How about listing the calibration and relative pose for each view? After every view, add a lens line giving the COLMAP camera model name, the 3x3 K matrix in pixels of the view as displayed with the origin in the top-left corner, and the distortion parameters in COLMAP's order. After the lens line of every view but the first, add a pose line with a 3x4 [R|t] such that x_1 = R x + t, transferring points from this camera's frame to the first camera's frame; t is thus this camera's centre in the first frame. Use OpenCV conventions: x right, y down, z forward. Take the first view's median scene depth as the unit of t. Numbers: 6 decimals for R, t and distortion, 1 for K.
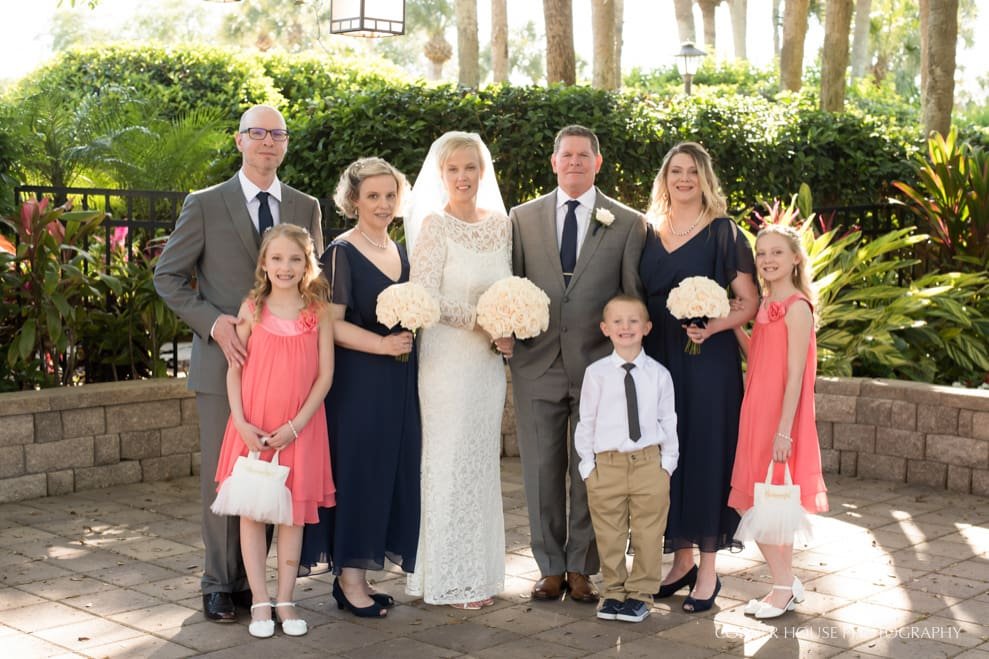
lens RADIAL K [[1456.5, 0, 494.5], [0, 1456.5, 329.5], [0, 0, 1]] dist [-0.081075, 0.004083]
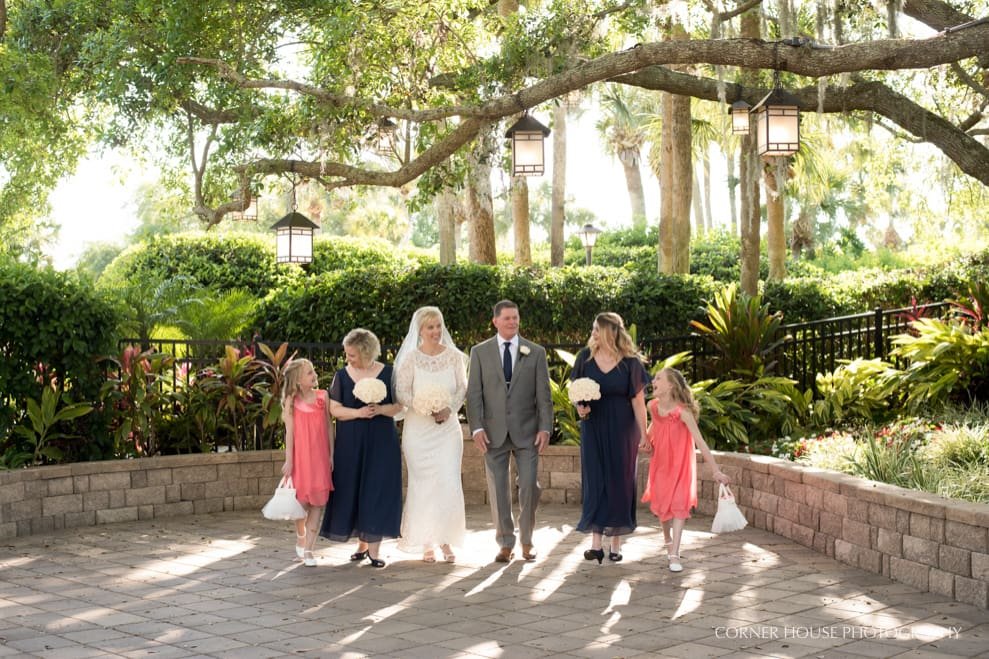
lens RADIAL K [[1456.5, 0, 494.5], [0, 1456.5, 329.5], [0, 0, 1]] dist [-0.081075, 0.004083]
pose [[0.998272, -0.025297, -0.053031, 0.145958], [0.020242, 0.995387, -0.093781, 0.042226], [0.055159, 0.092545, 0.994179, -0.492056]]
